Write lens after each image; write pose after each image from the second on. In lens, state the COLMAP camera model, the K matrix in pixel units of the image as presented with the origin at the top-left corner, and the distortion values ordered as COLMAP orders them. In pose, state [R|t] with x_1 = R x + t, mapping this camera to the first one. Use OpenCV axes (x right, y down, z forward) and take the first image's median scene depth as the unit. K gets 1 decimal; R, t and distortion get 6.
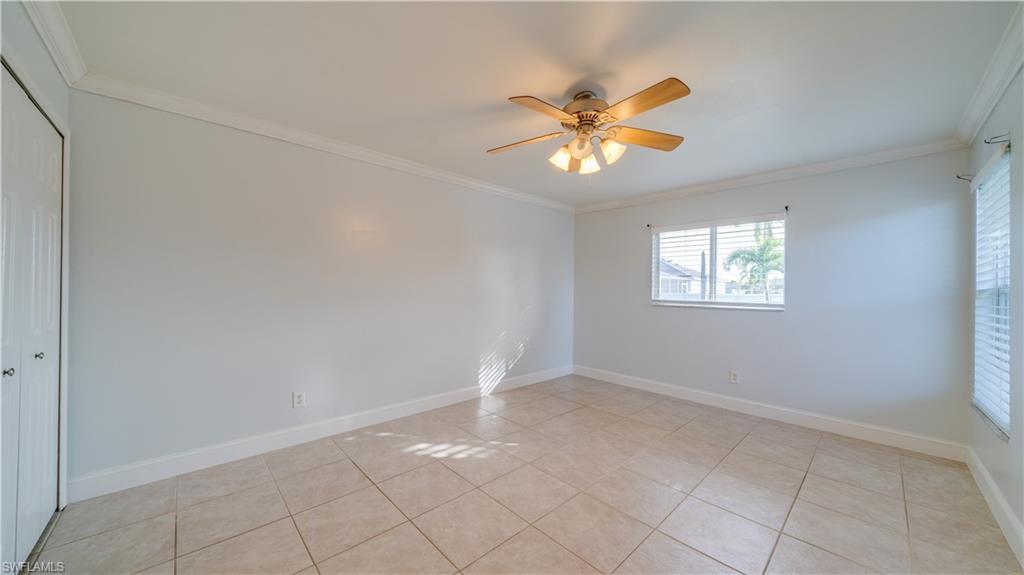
lens RADIAL K [[350.5, 0, 507.5], [0, 350.5, 282.3], [0, 0, 1]] dist [-0.006152, 0.000063]
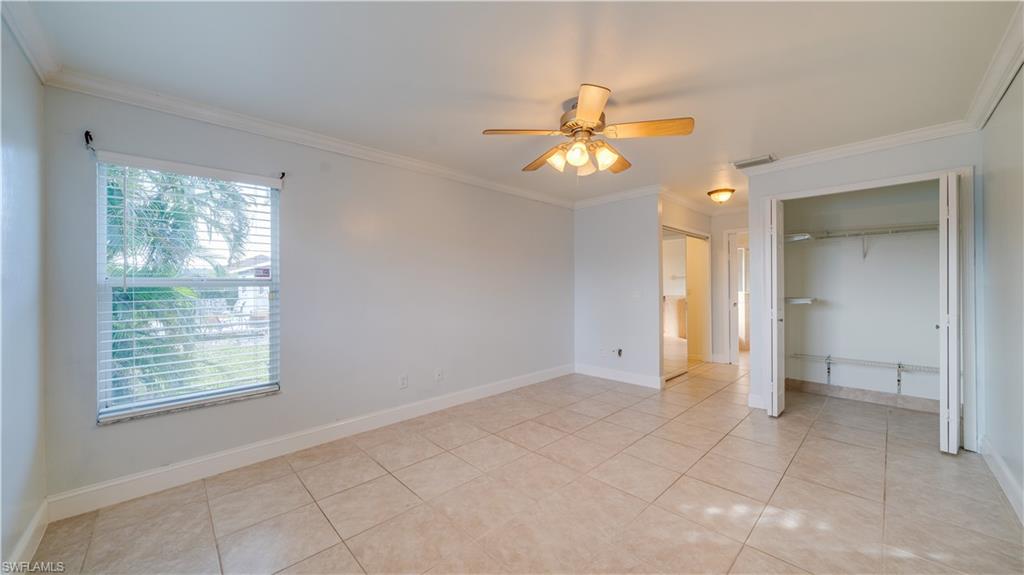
lens RADIAL K [[365.7, 0, 505.9], [0, 365.7, 287.3], [0, 0, 1]] dist [0.000502, 0.000033]
pose [[-0.999984, -0.005331, -0.001967, 0.299007], [-0.005291, 0.999795, -0.019552, 0.032944], [0.002071, -0.019542, -0.999807, 1.392231]]
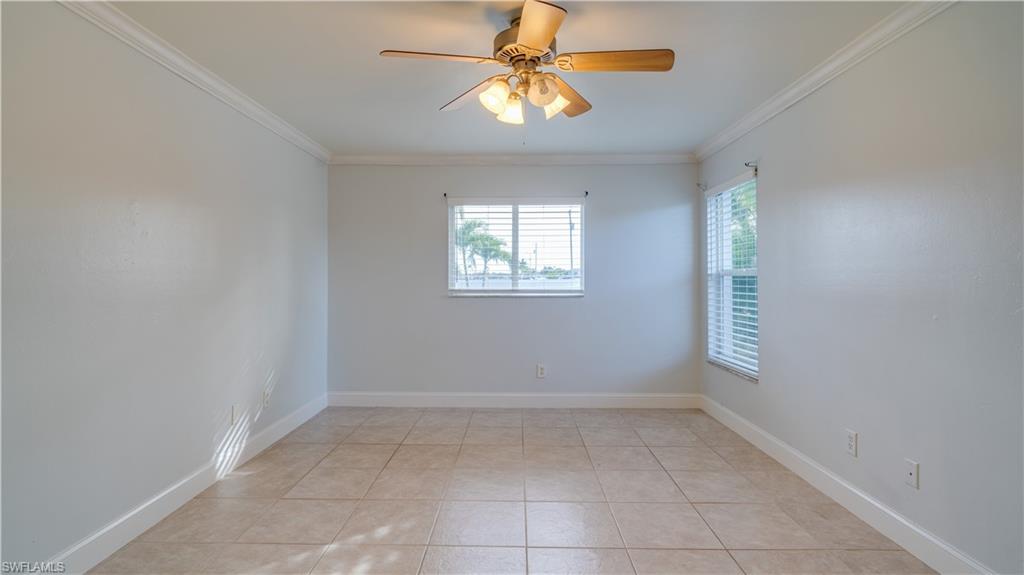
lens RADIAL K [[485.7, 0, 504.4], [0, 485.7, 266.1], [0, 0, 1]] dist [0.002468, 0.000233]
pose [[0.701910, 0.001322, 0.712264, -0.370809], [-0.001093, 0.999999, -0.000779, -0.003210], [-0.712265, -0.000232, 0.701911, 0.197146]]
